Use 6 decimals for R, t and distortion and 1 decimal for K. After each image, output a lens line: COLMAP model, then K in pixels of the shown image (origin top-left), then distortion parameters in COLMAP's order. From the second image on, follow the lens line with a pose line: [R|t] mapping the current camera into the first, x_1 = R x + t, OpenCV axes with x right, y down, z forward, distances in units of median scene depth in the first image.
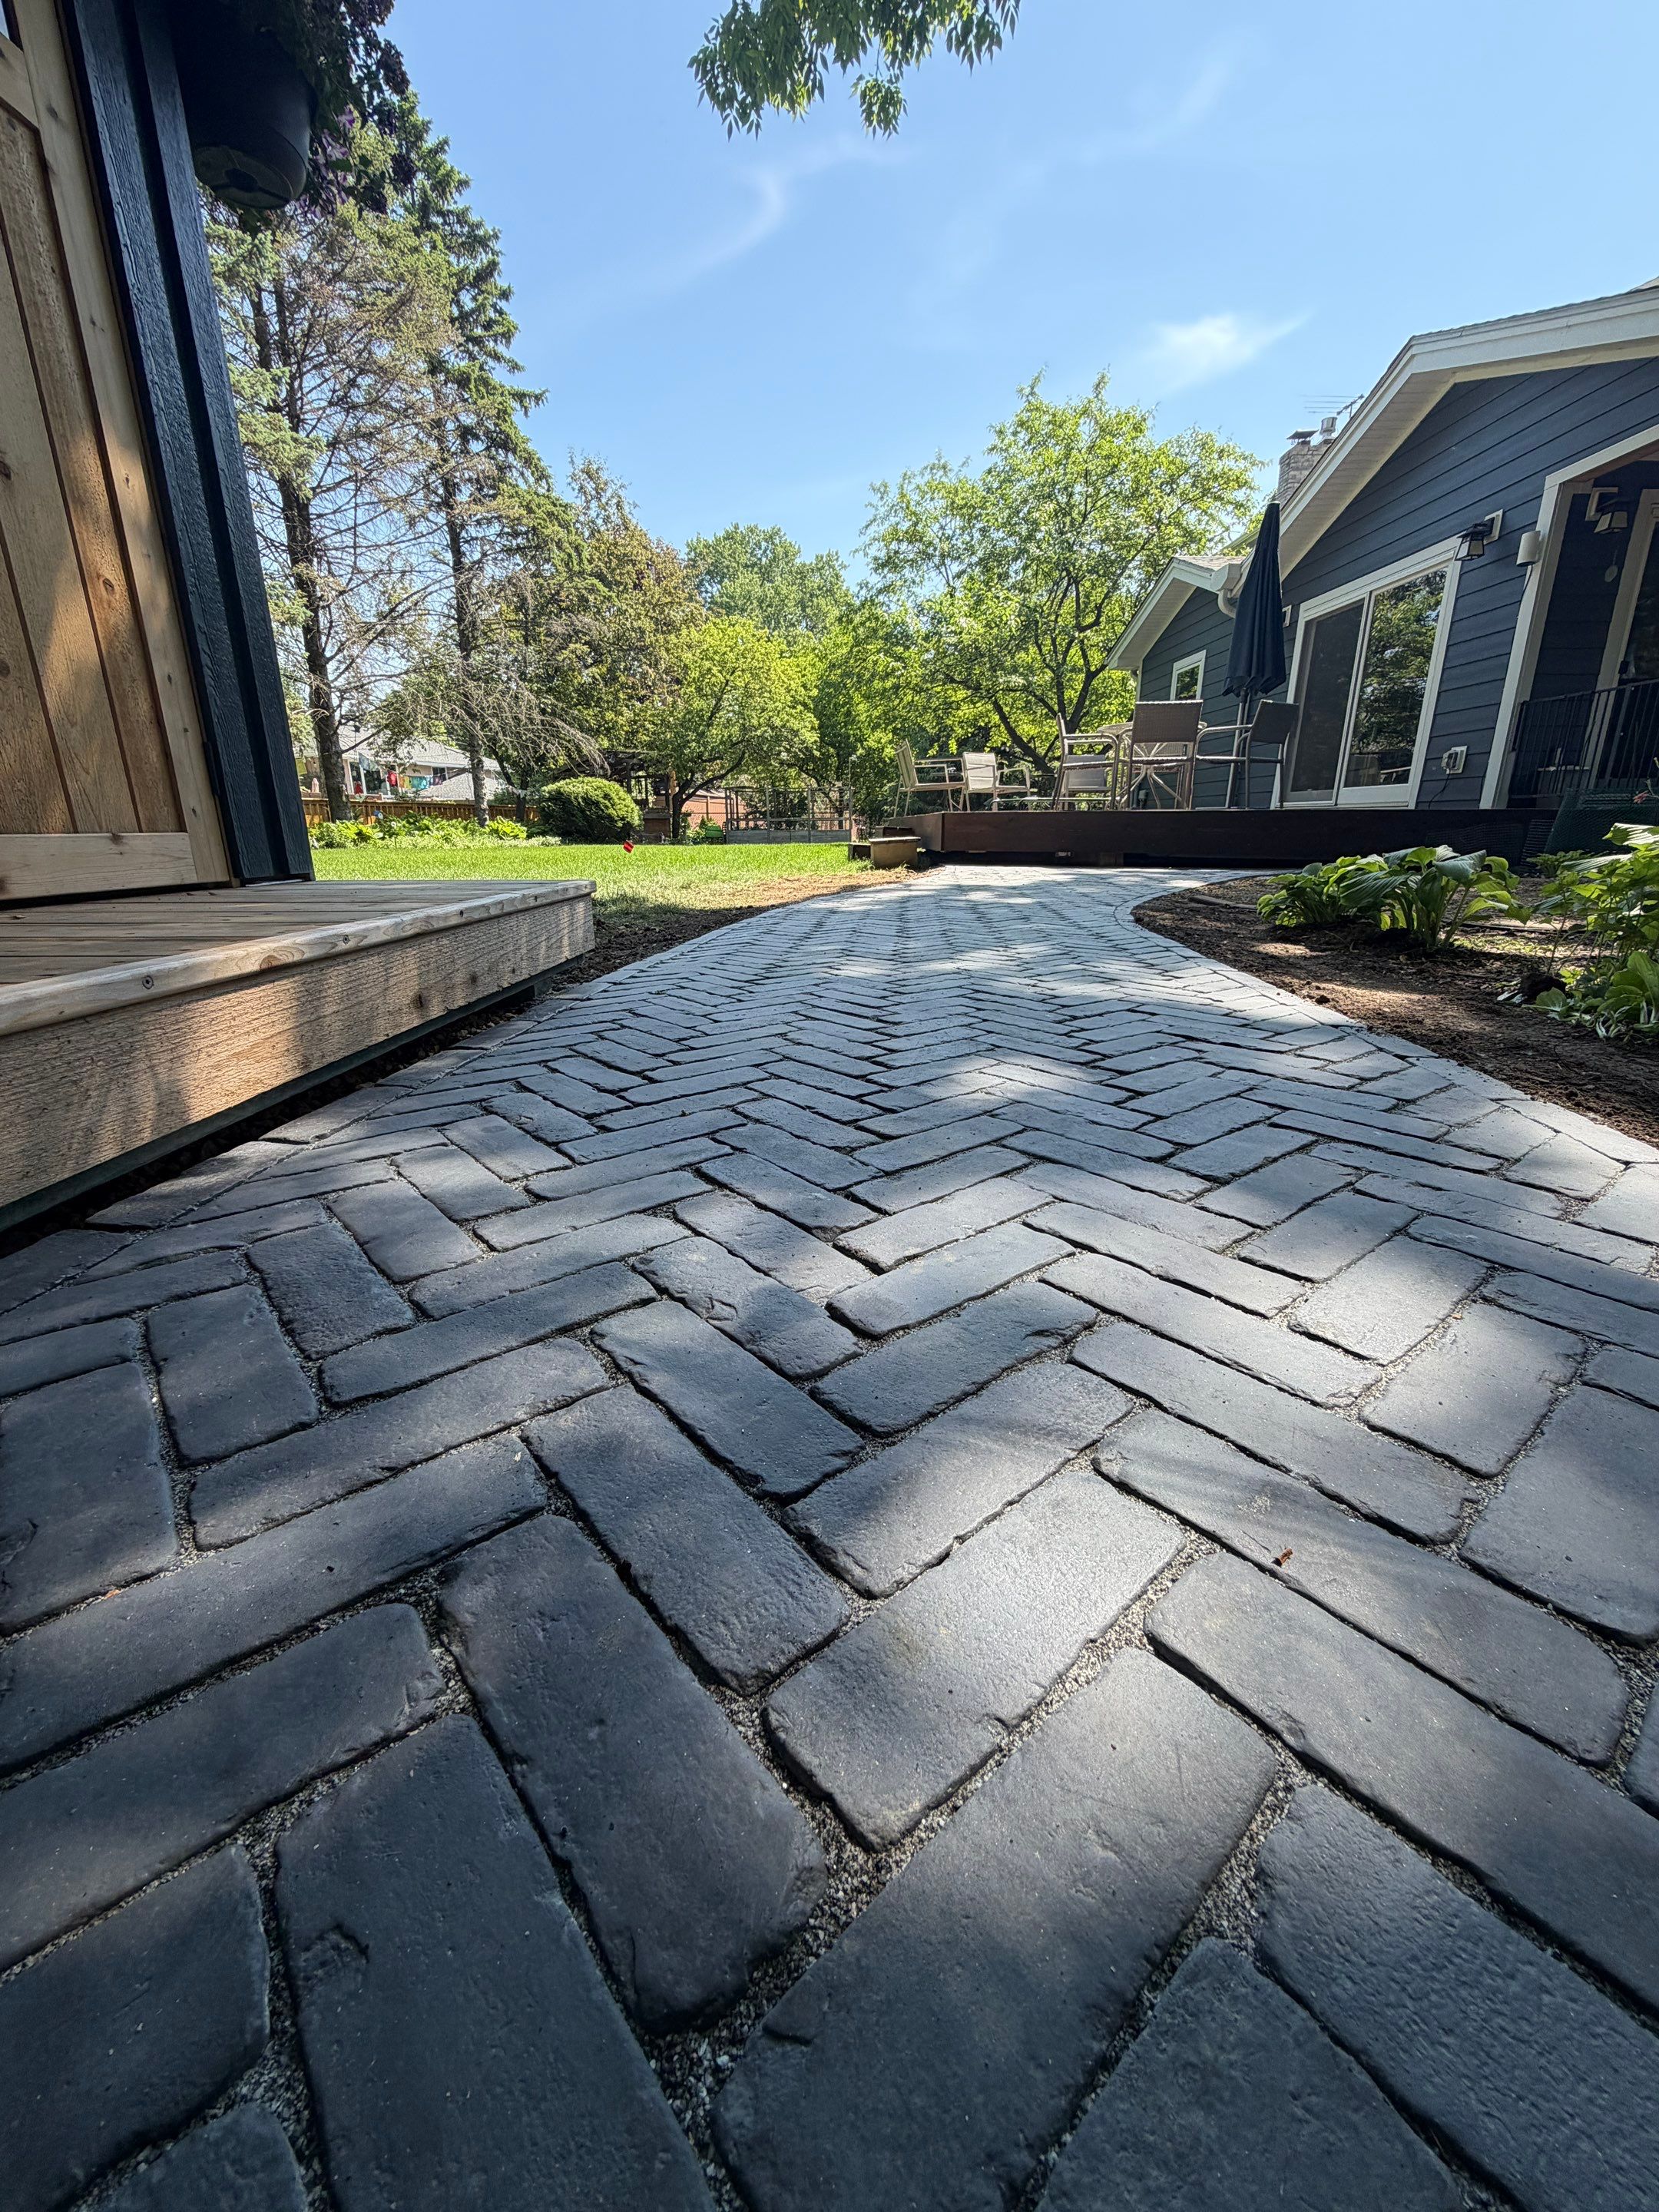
lens RADIAL K [[890.1, 0, 829.5], [0, 890.1, 1106.0], [0, 0, 1]] dist [0.003042, -0.000172]
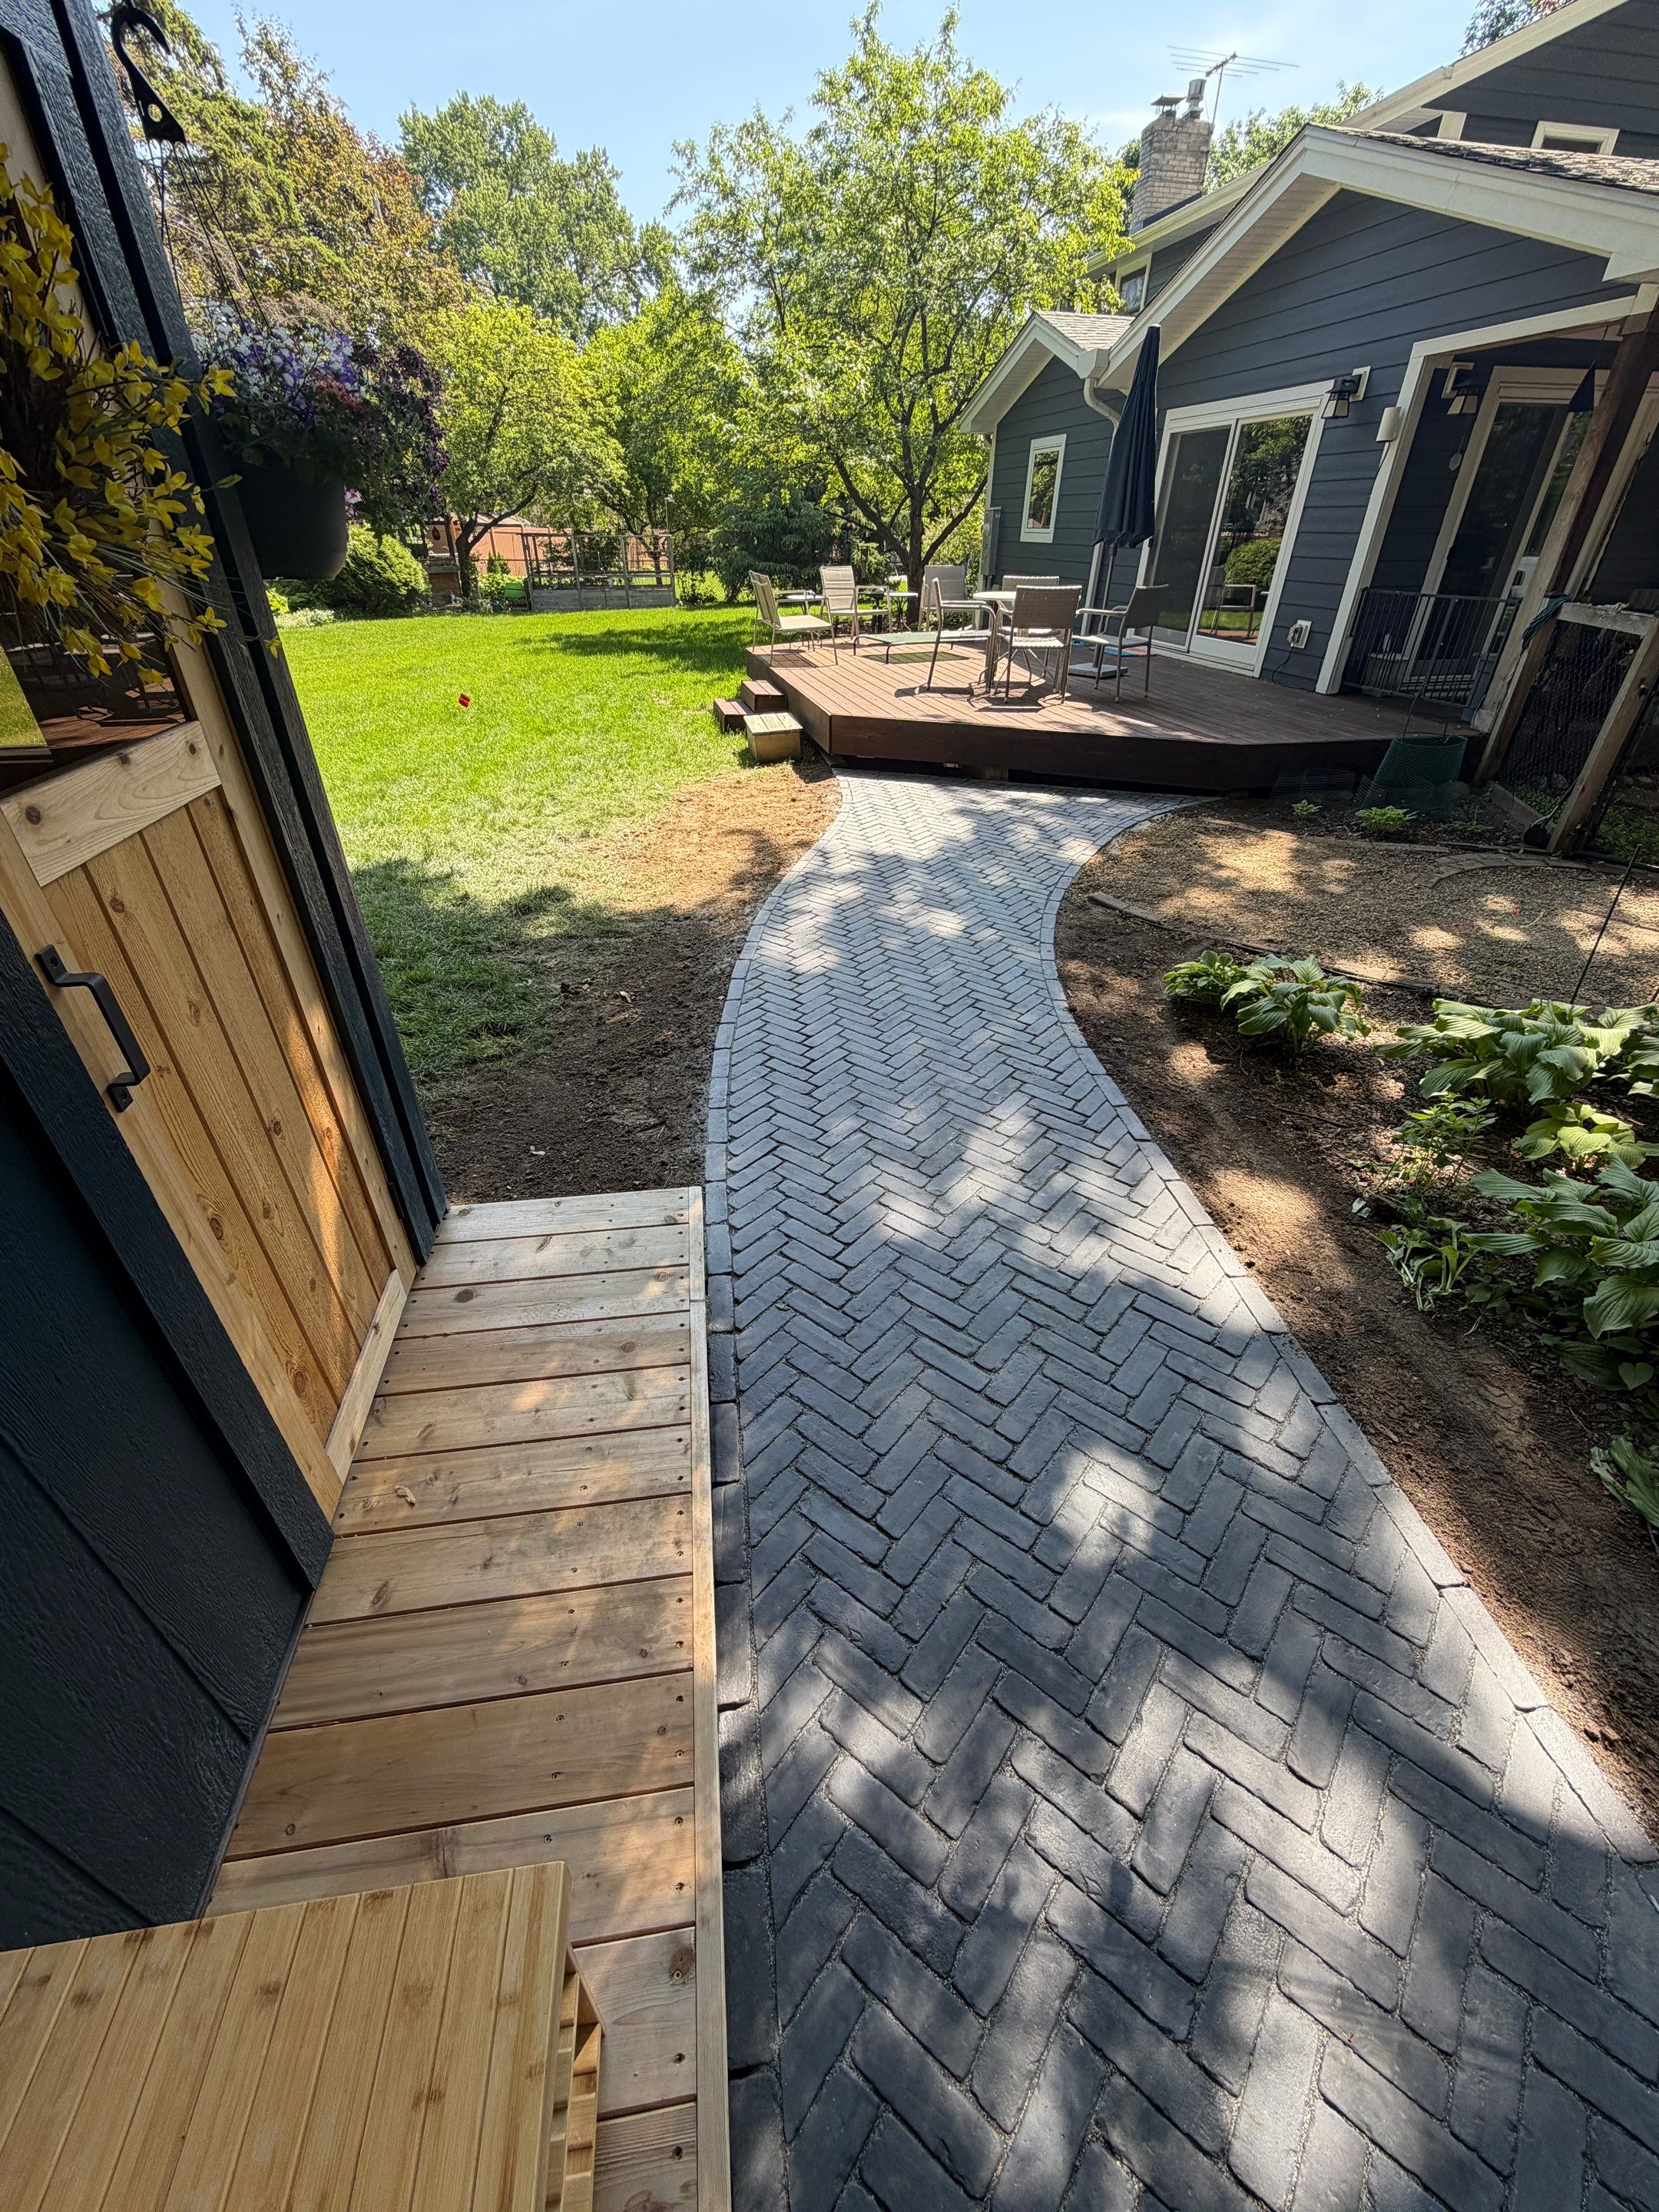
lens RADIAL K [[890.1, 0, 829.5], [0, 890.1, 1106.0], [0, 0, 1]] dist [0.003042, -0.000172]
pose [[0.981302, -0.095290, 0.167233, -0.025902], [0.046226, 0.960098, 0.275818, -0.062168], [-0.186842, -0.262930, 0.946550, -0.012983]]
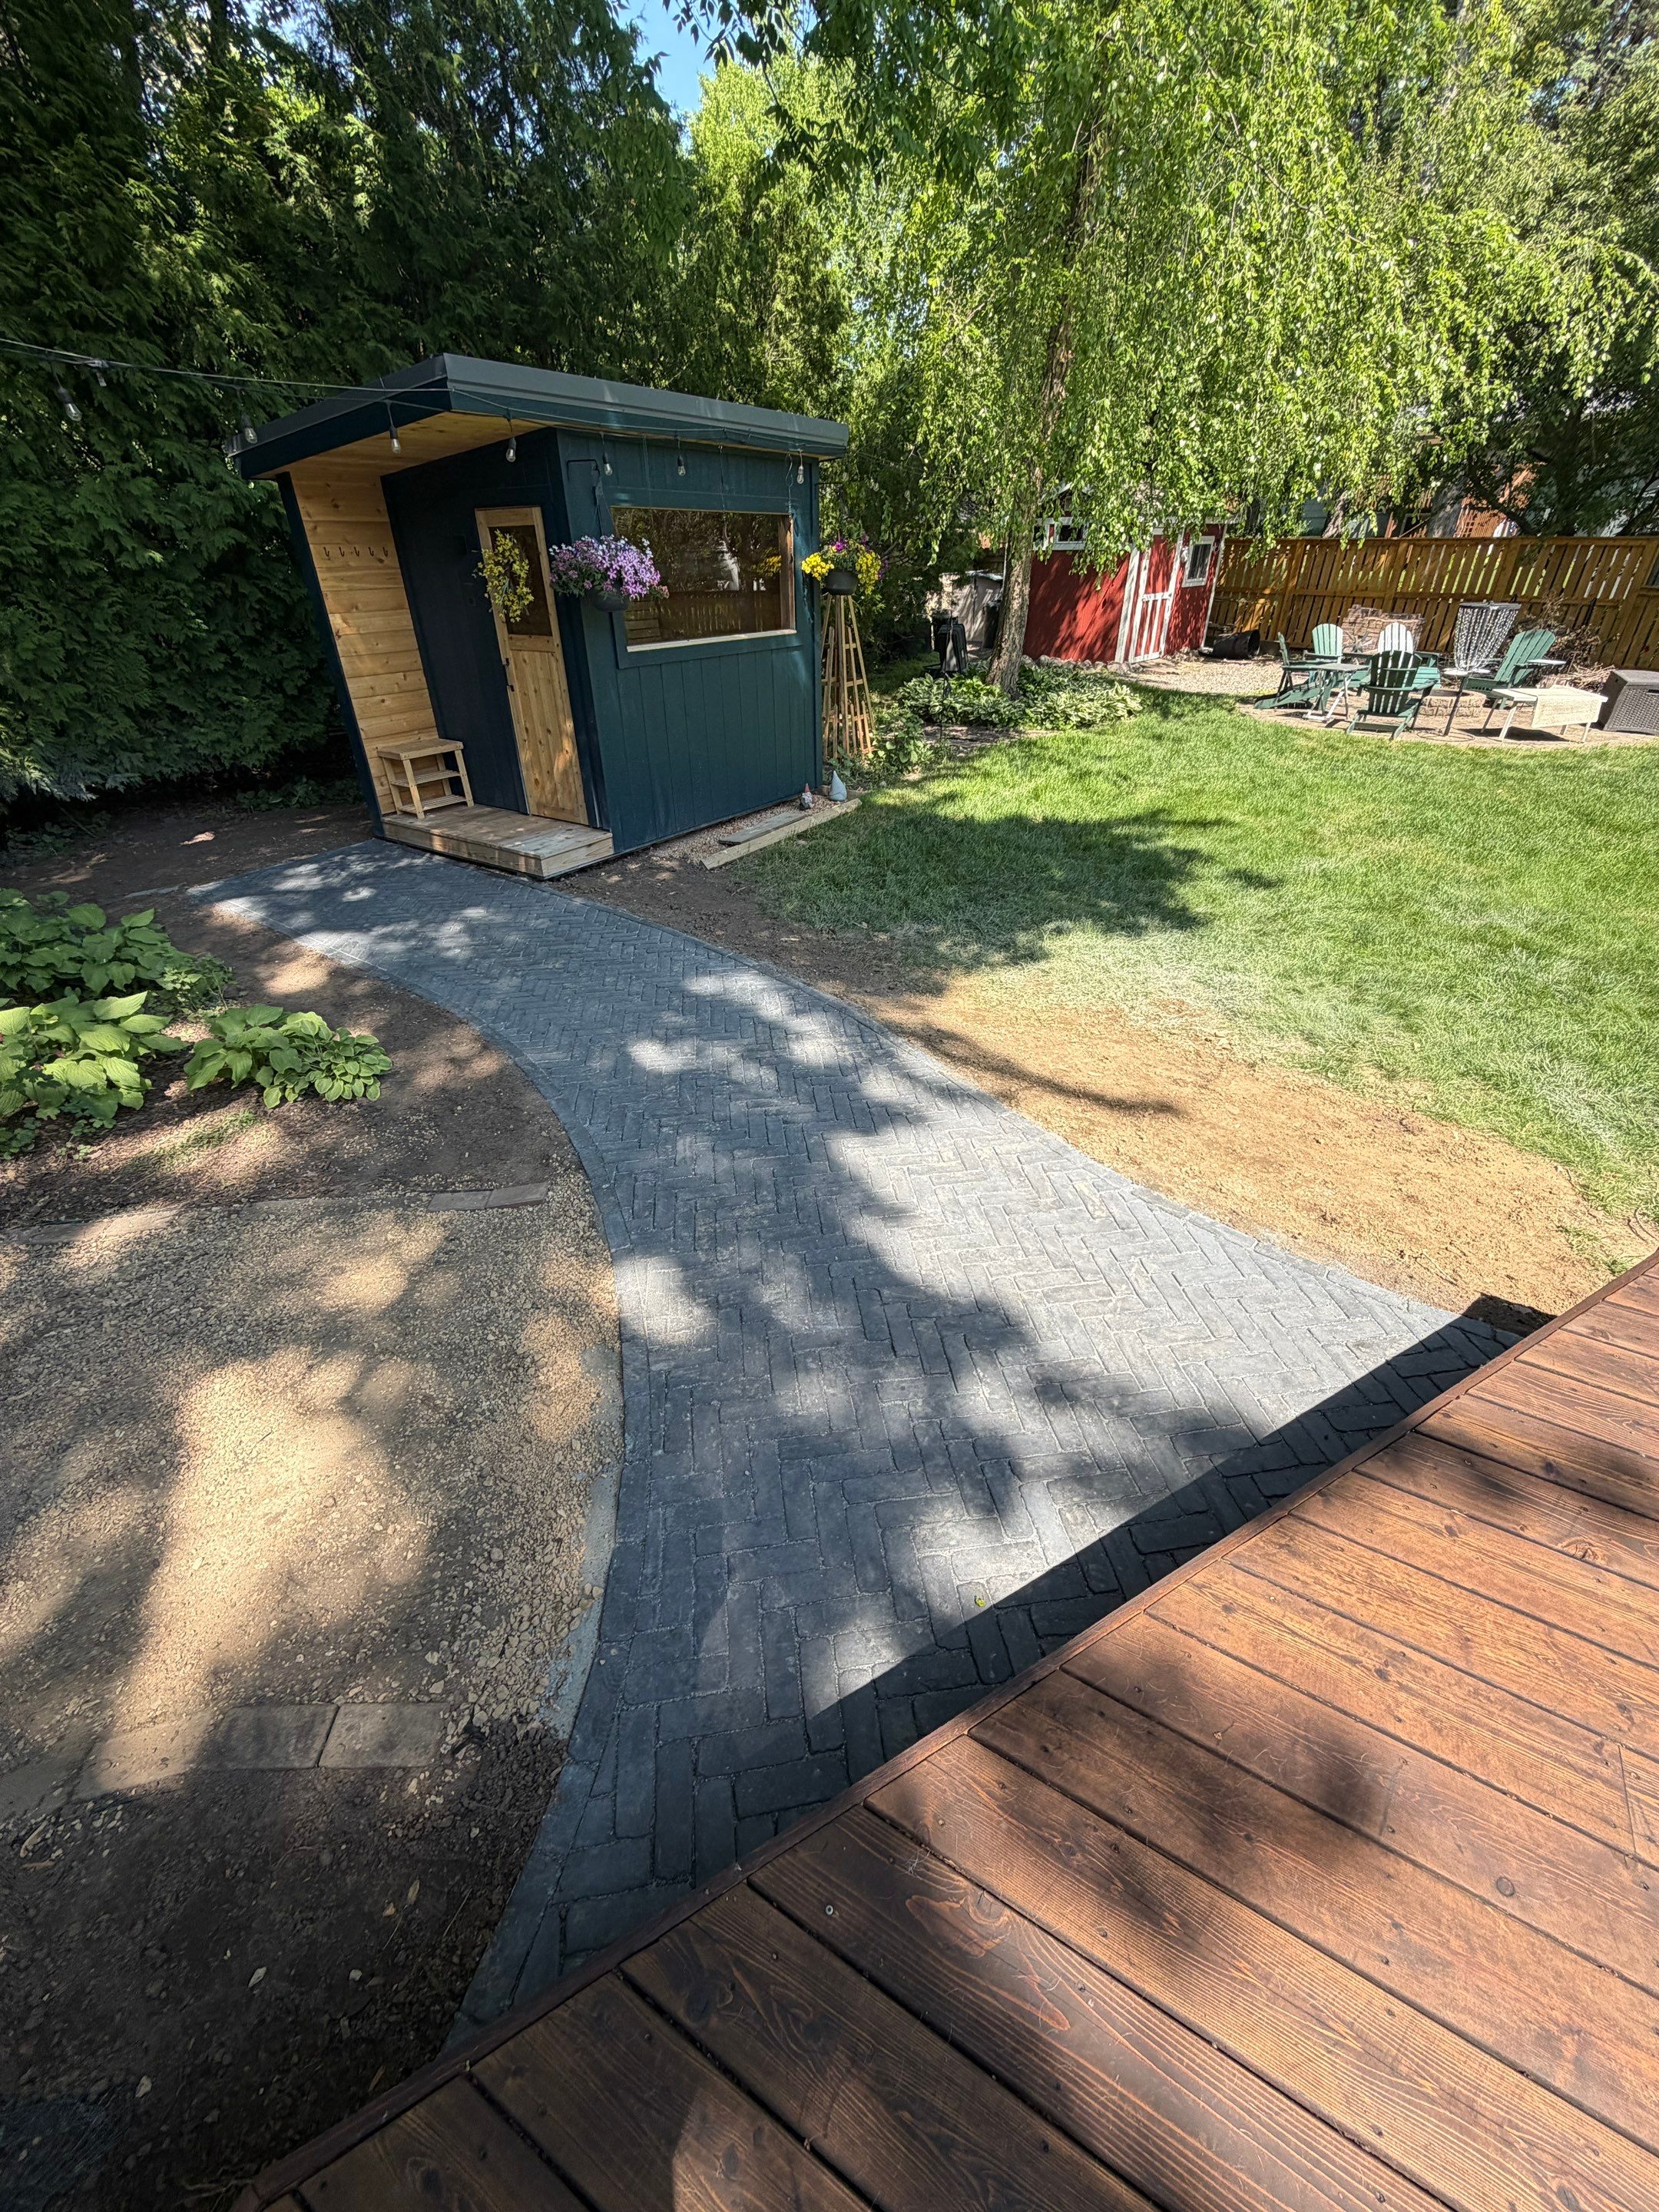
lens RADIAL K [[890.1, 0, 829.5], [0, 890.1, 1106.0], [0, 0, 1]] dist [0.003042, -0.000172]
pose [[-0.531505, 0.462882, -0.709396, 0.155931], [-0.238492, 0.721828, 0.649682, -0.164716], [0.812787, 0.514495, -0.273262, 0.275836]]
